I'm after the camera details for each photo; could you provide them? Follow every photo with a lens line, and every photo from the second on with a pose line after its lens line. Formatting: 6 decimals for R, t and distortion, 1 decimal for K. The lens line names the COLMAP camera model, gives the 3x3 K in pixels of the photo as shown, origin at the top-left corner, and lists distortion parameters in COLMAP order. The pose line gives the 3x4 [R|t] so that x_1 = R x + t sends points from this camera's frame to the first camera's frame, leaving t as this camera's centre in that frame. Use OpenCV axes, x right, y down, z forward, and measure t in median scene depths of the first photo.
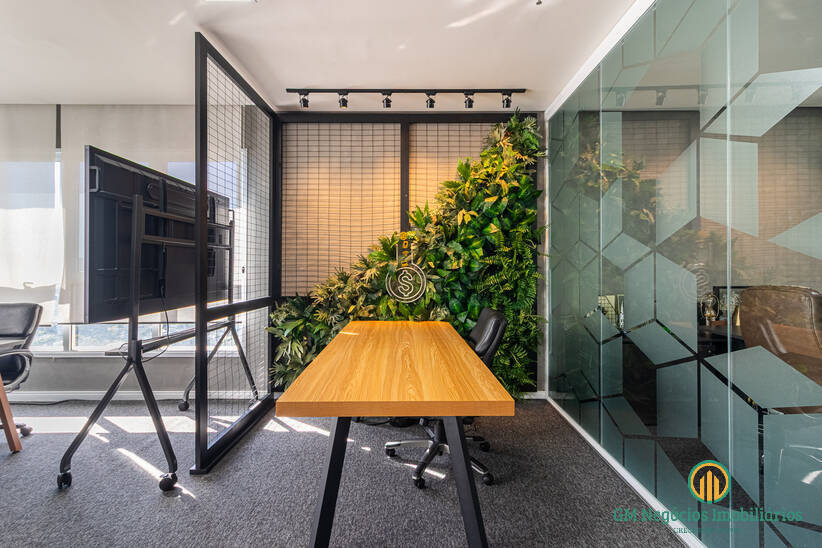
lens RADIAL K [[380.5, 0, 407.9], [0, 380.5, 265.1], [0, 0, 1]] dist [0.005837, 0.000922]
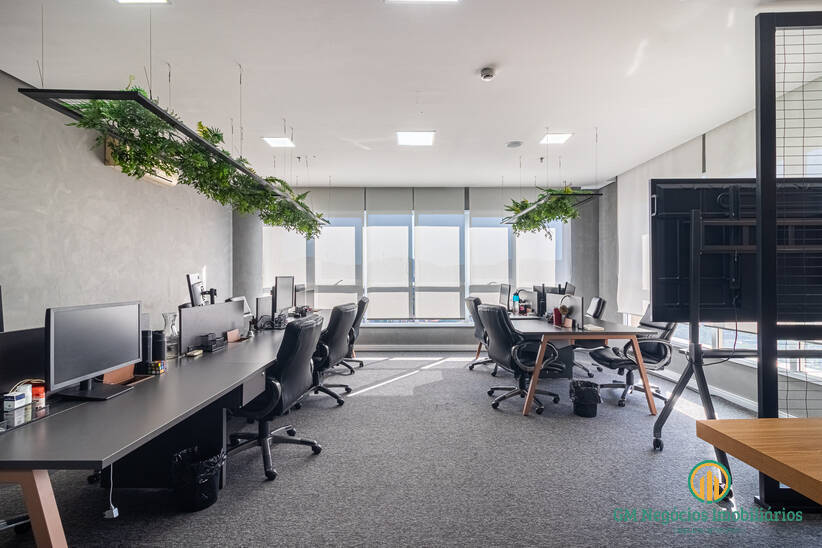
lens RADIAL K [[380.5, 0, 408.2], [0, 380.5, 276.6], [0, 0, 1]] dist [0.005837, 0.000922]
pose [[0.001993, -0.000502, -0.999998, 0.364661], [0.010335, 0.999946, -0.000481, -0.001738], [0.999945, -0.010334, 0.001998, 0.177646]]
